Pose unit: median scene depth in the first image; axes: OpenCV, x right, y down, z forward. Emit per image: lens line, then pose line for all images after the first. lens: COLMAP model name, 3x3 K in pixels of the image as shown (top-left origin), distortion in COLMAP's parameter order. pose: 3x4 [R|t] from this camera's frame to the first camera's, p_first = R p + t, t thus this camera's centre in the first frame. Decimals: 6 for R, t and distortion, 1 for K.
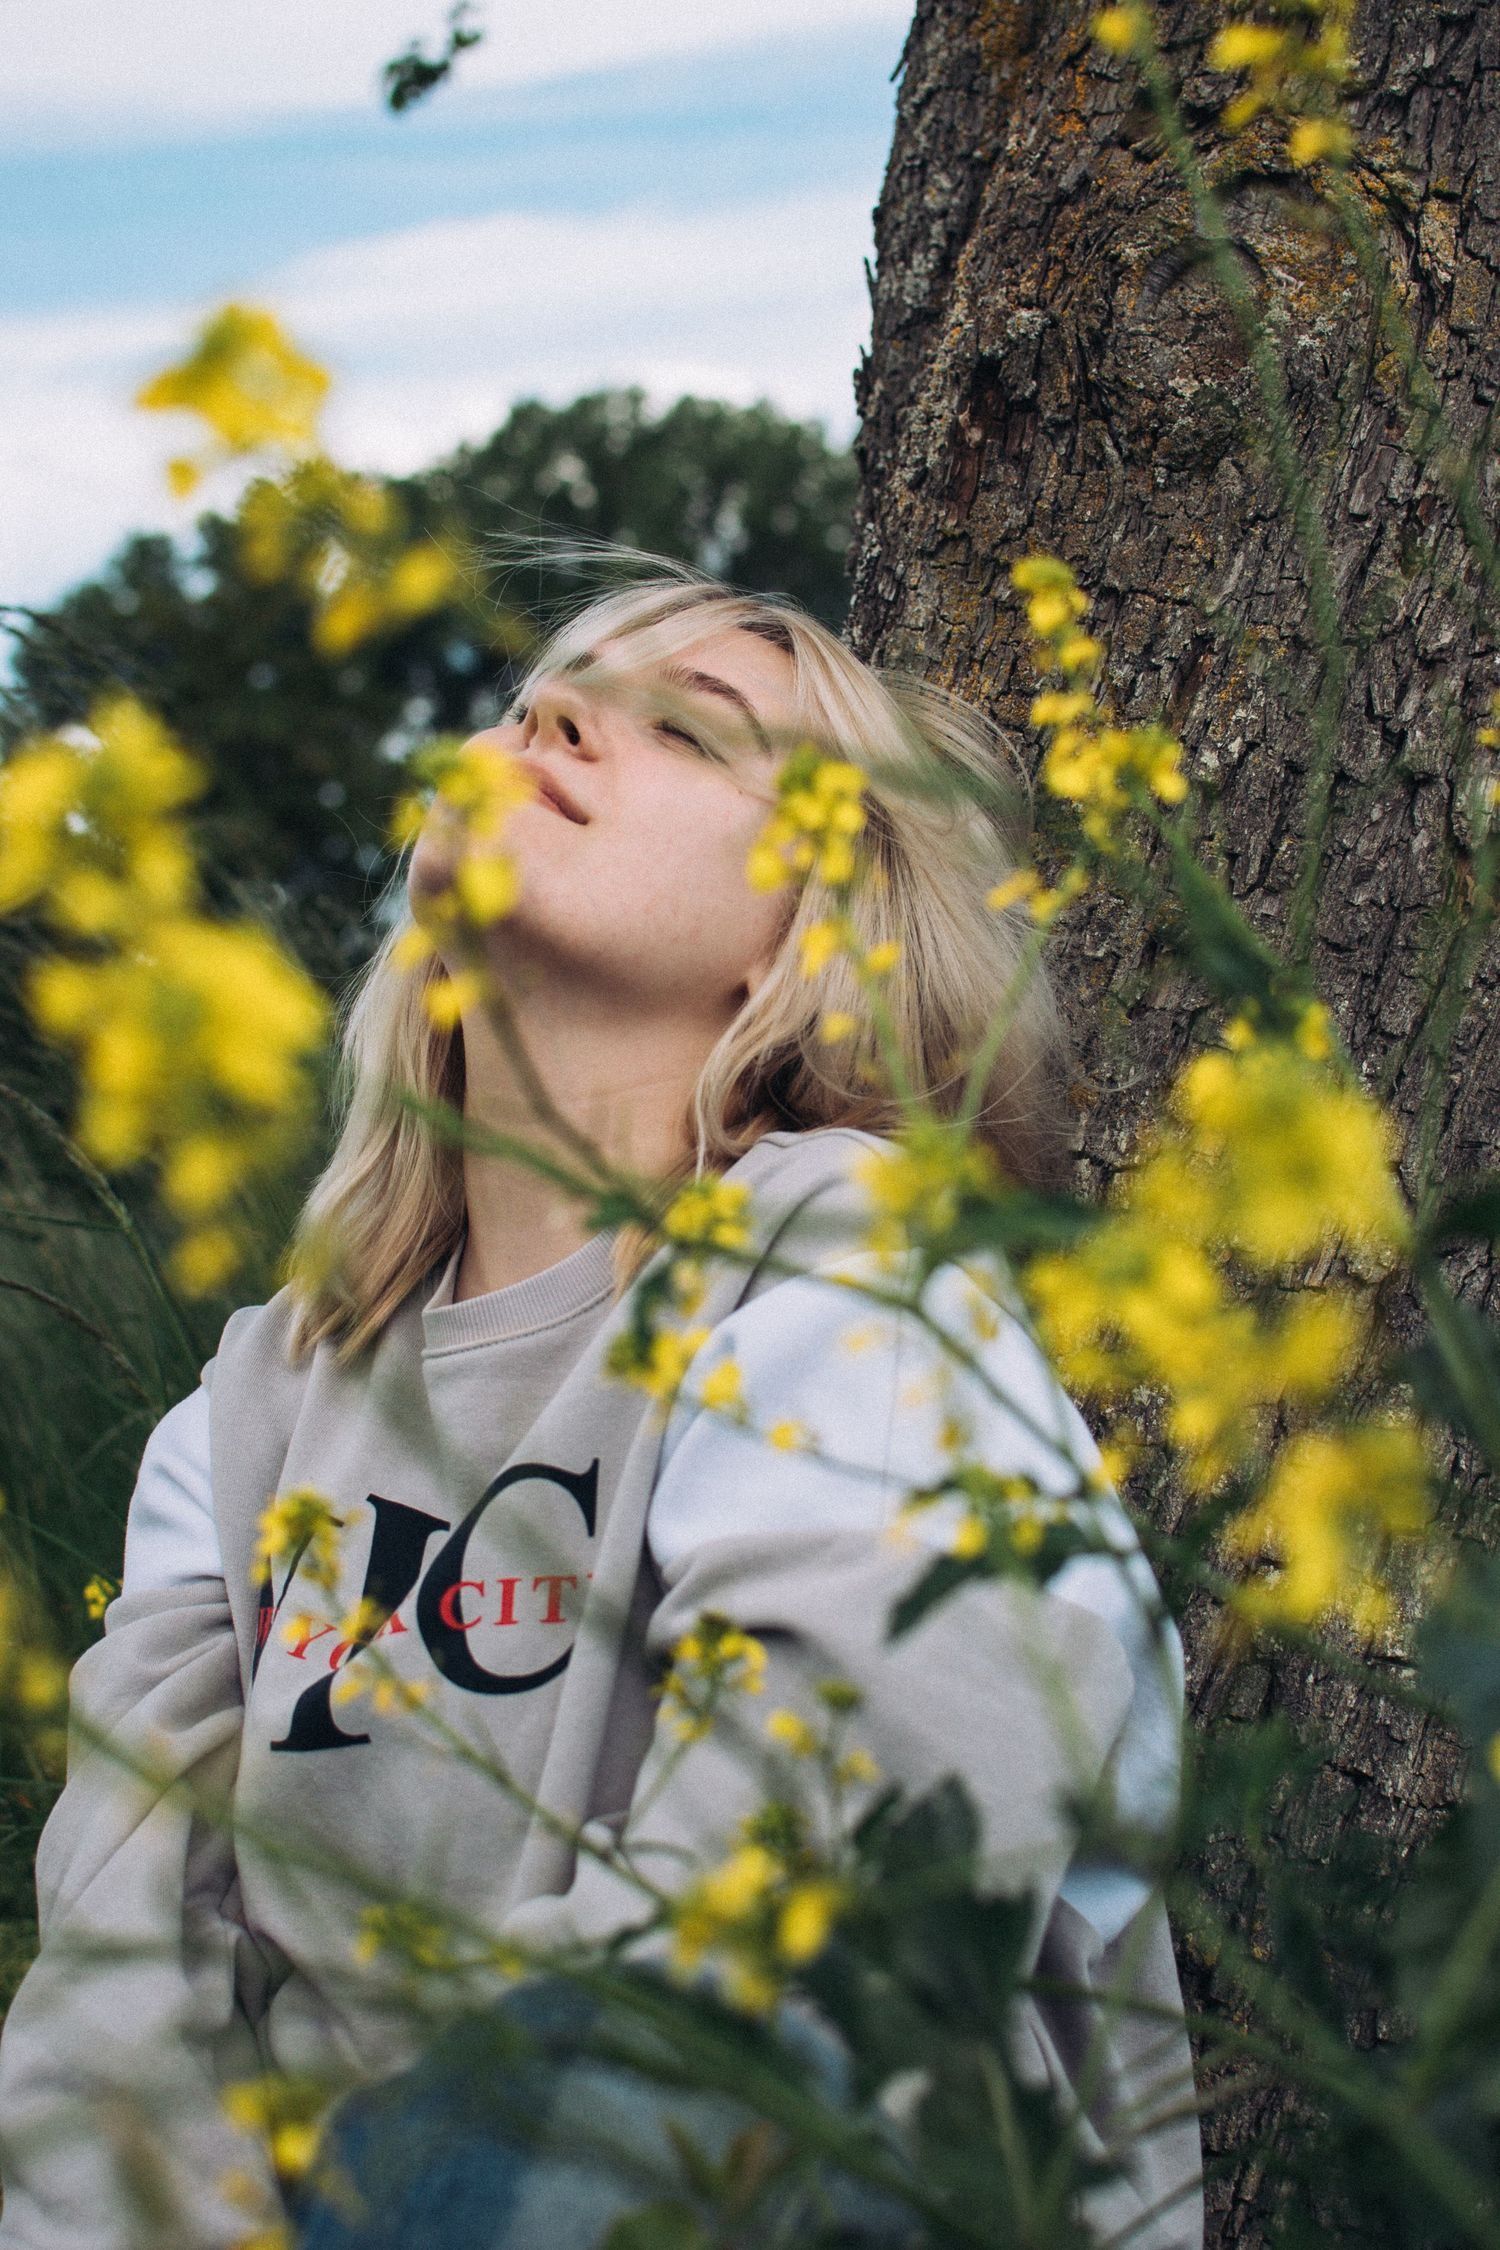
lens RADIAL K [[3414.6, 0, 753.2], [0, 3414.6, 1129.7], [0, 0, 1]] dist [-0.137739, 0.000000]
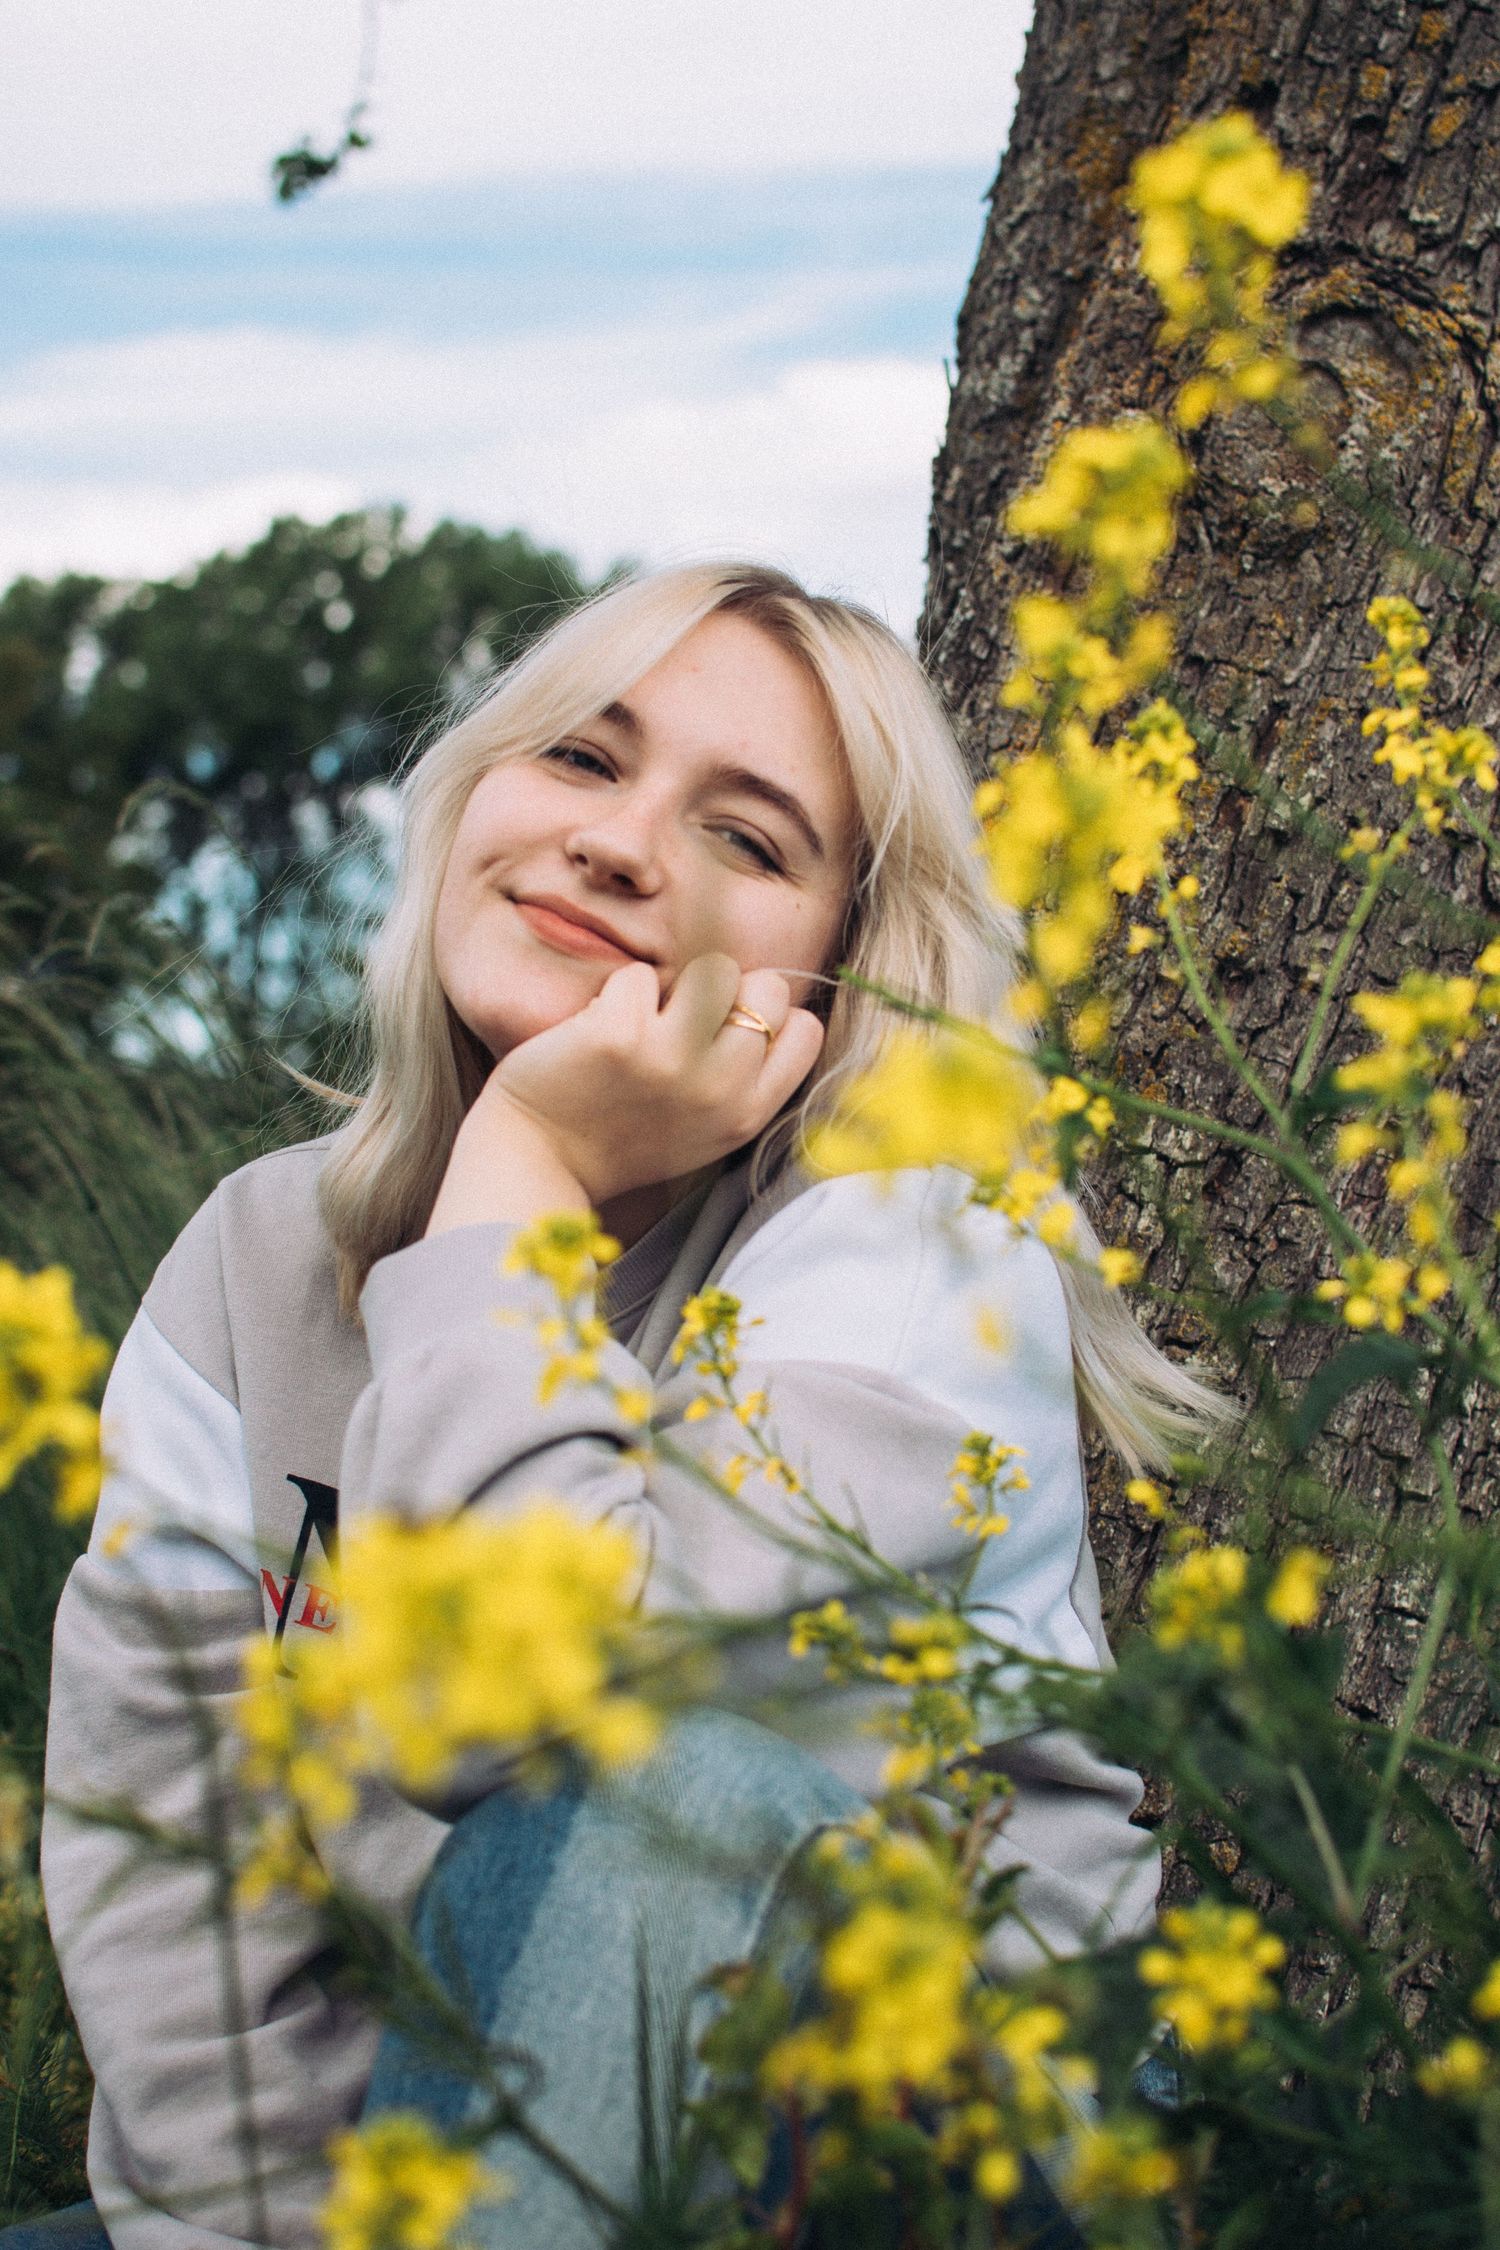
lens RADIAL K [[3414.6, 0, 747.1], [0, 3414.6, 1119.6], [0, 0, 1]] dist [-0.137739, 0.000000]
pose [[0.995039, 0.063521, 0.076568, -0.123890], [-0.060356, 0.997252, -0.042964, 0.053821], [-0.079087, 0.038129, 0.996138, -0.117305]]
